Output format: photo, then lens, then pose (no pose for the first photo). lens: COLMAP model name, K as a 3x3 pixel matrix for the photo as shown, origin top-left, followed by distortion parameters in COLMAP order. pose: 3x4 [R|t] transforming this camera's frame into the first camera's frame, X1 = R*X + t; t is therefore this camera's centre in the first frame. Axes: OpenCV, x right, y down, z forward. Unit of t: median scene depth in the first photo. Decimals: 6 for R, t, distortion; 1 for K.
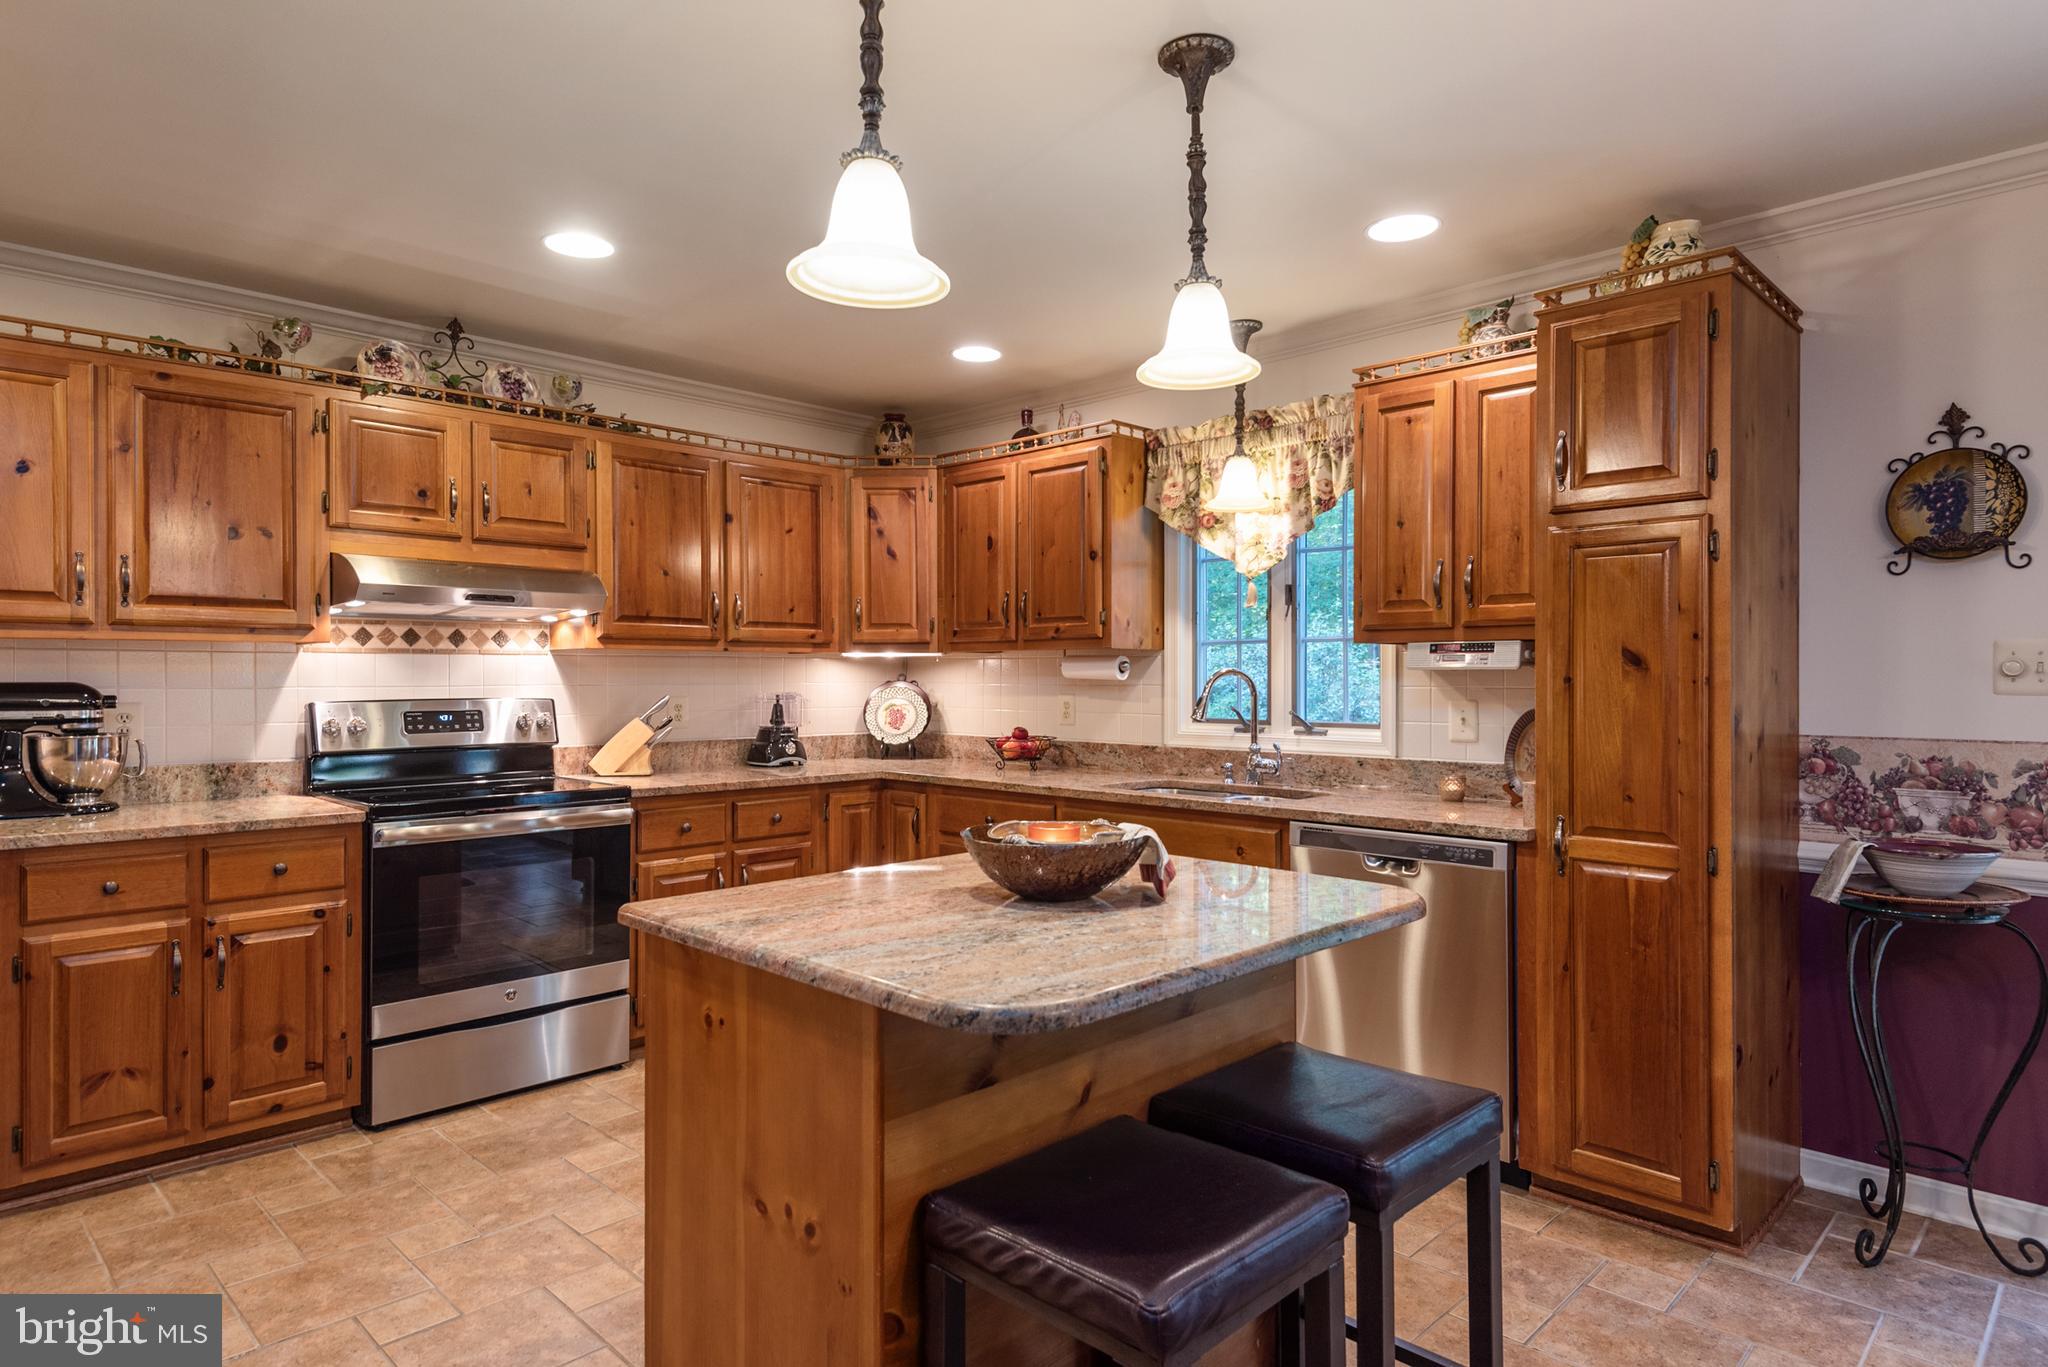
lens RADIAL K [[1190.8, 0, 1033.8], [0, 1190.8, 681.5], [0, 0, 1]] dist [0.030355, -0.006546]
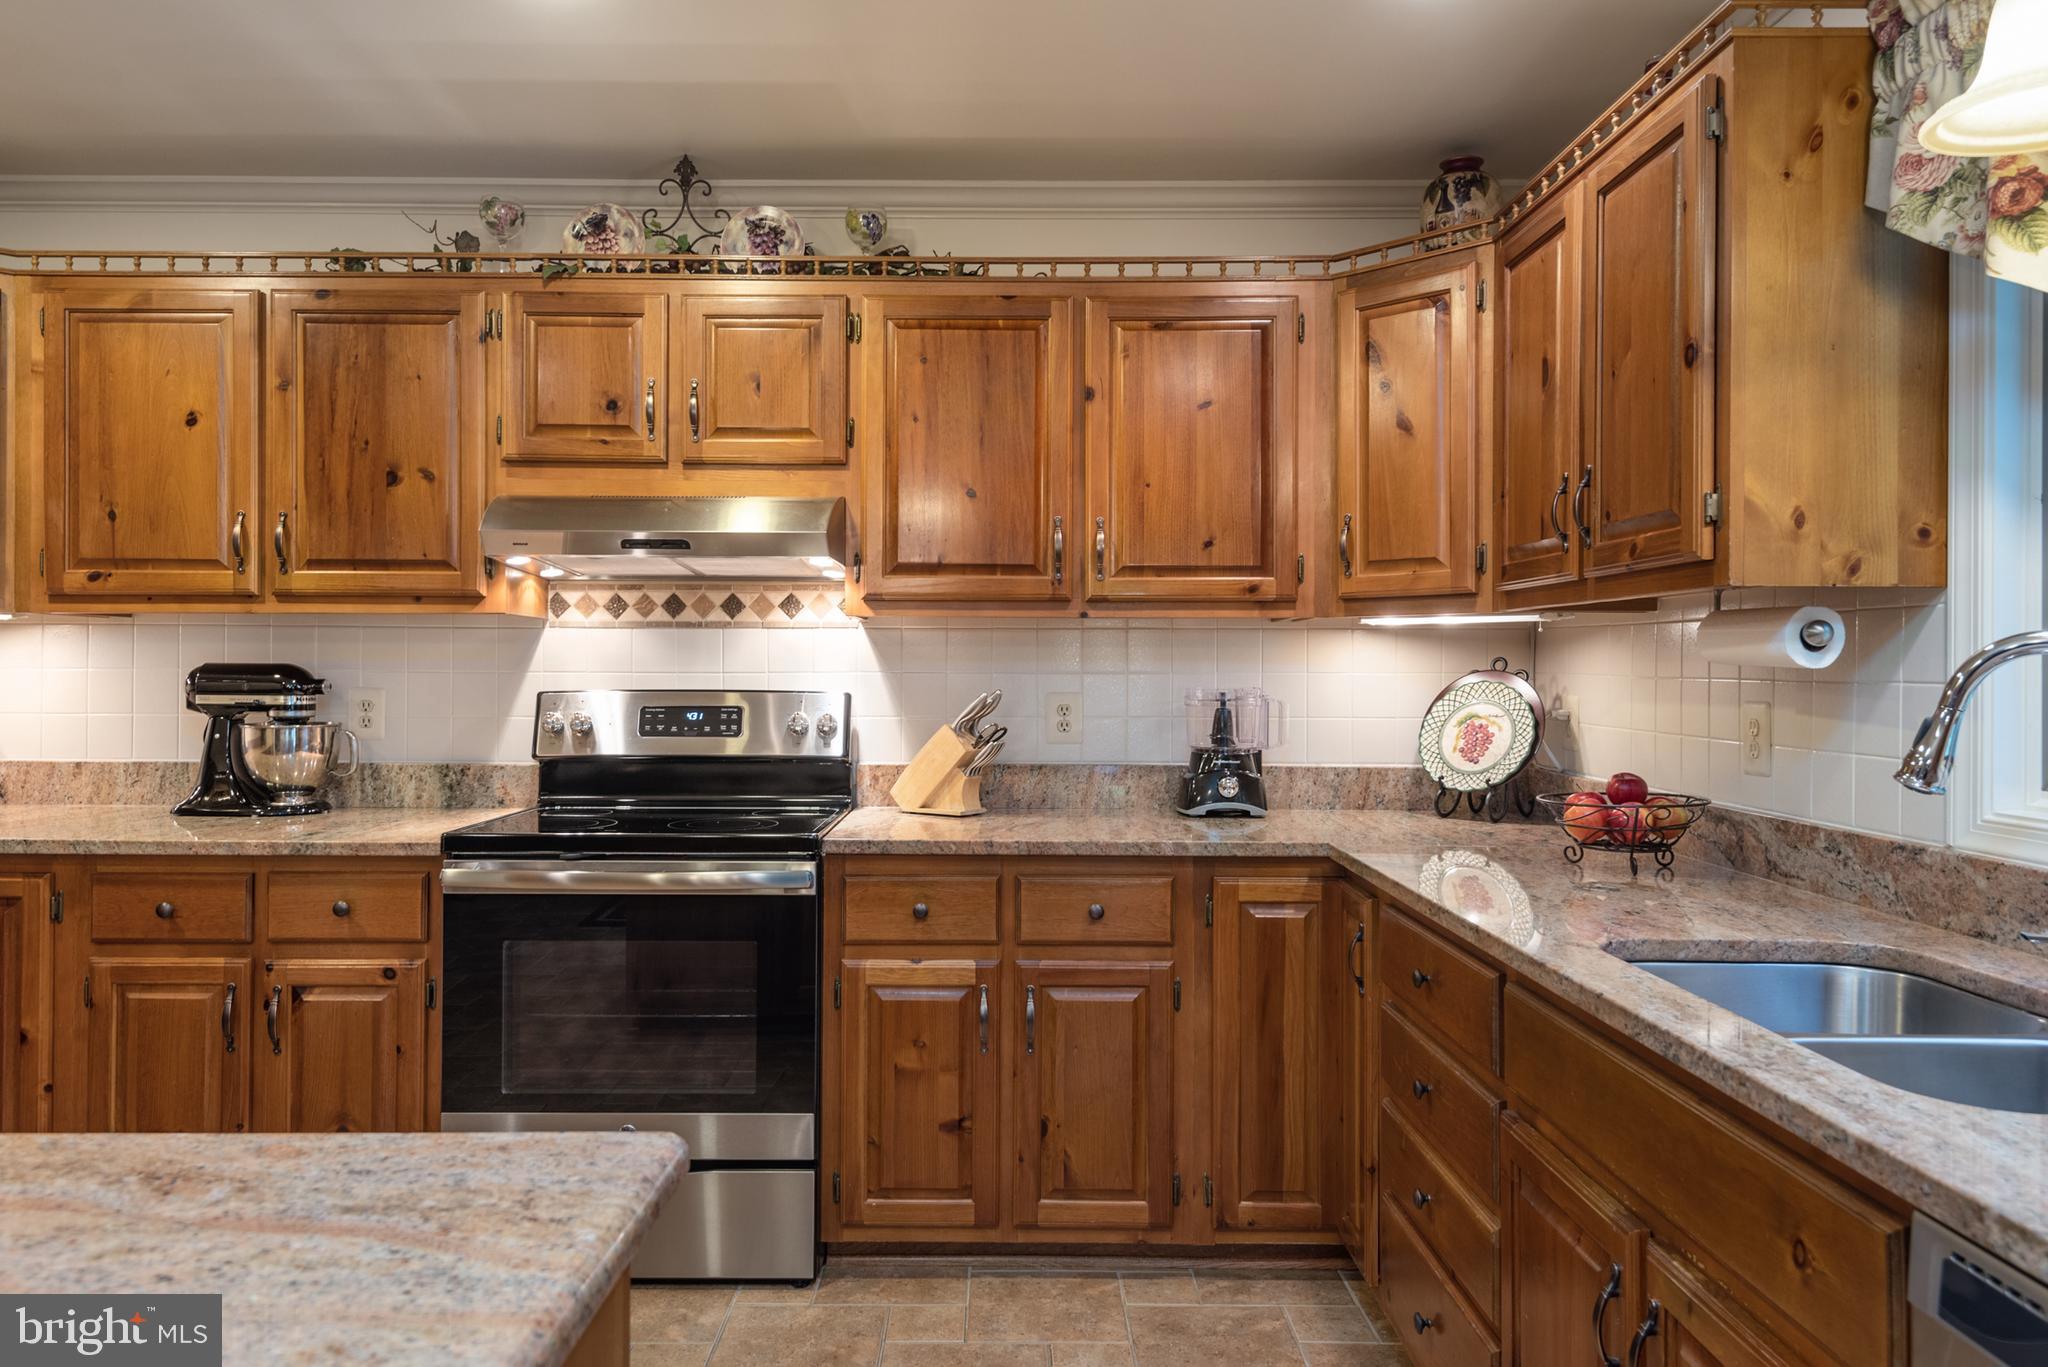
lens RADIAL K [[1427.7, 0, 985.7], [0, 1427.7, 665.4], [0, 0, 1]] dist [0.034590, -0.014370]
pose [[0.691355, 0.002554, -0.722511, 0.251316], [-0.007181, 0.999969, -0.003337, 0.001328], [0.722480, 0.007496, 0.691351, 0.530192]]
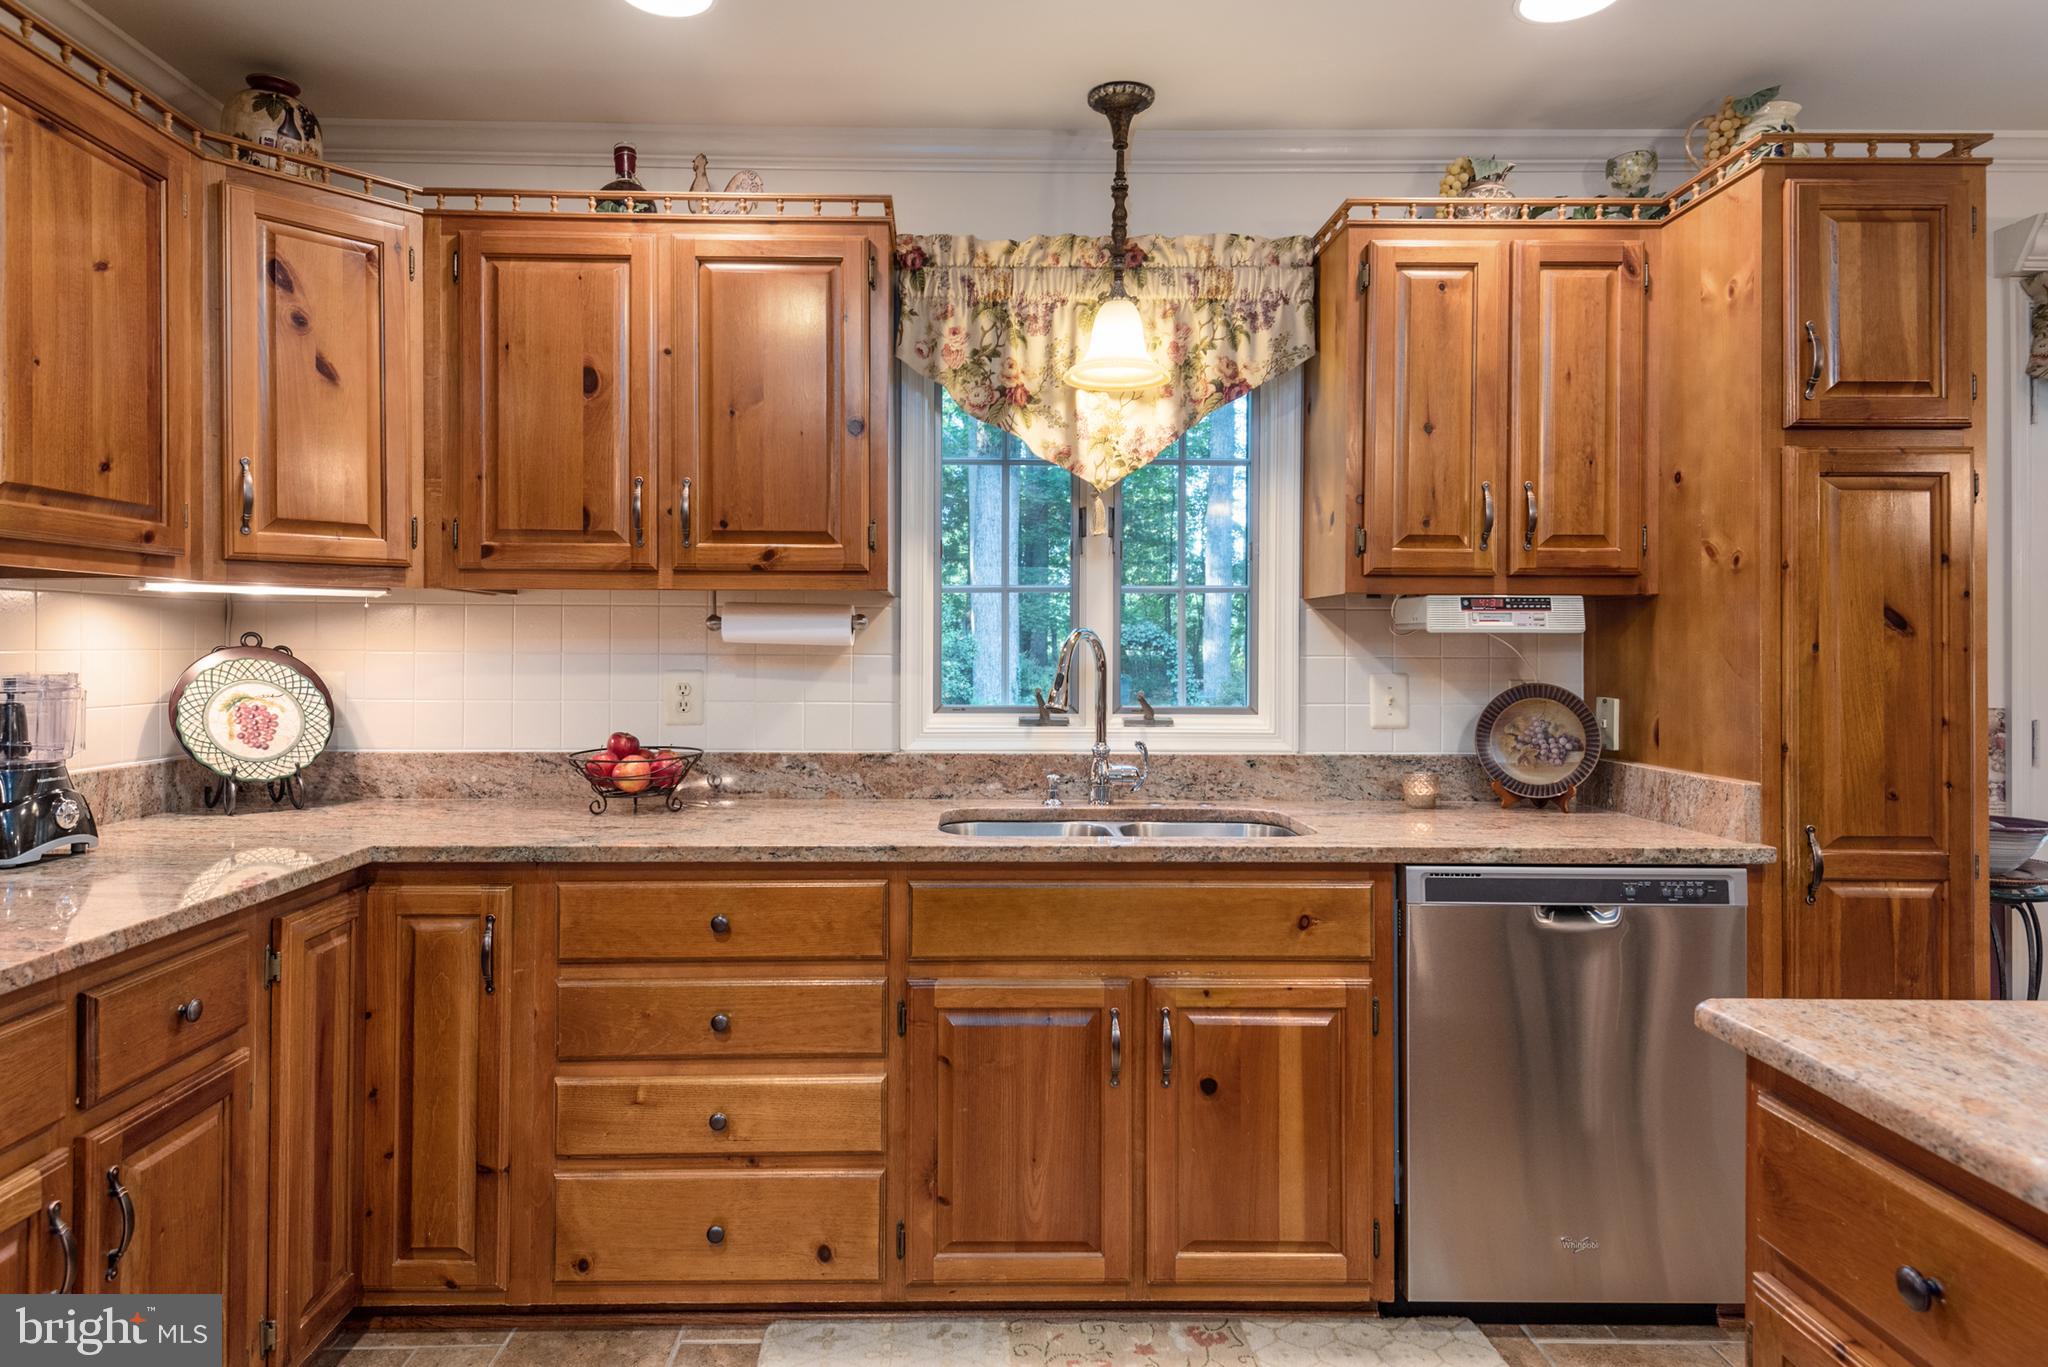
lens RADIAL K [[1190.8, 0, 994.2], [0, 1190.8, 642.8], [0, 0, 1]] dist [0.030355, -0.006546]
pose [[0.695096, 0.005901, 0.718893, -0.334325], [-0.001235, 0.999975, -0.007014, 0.001566], [-0.718916, 0.003988, 0.695085, 0.593502]]
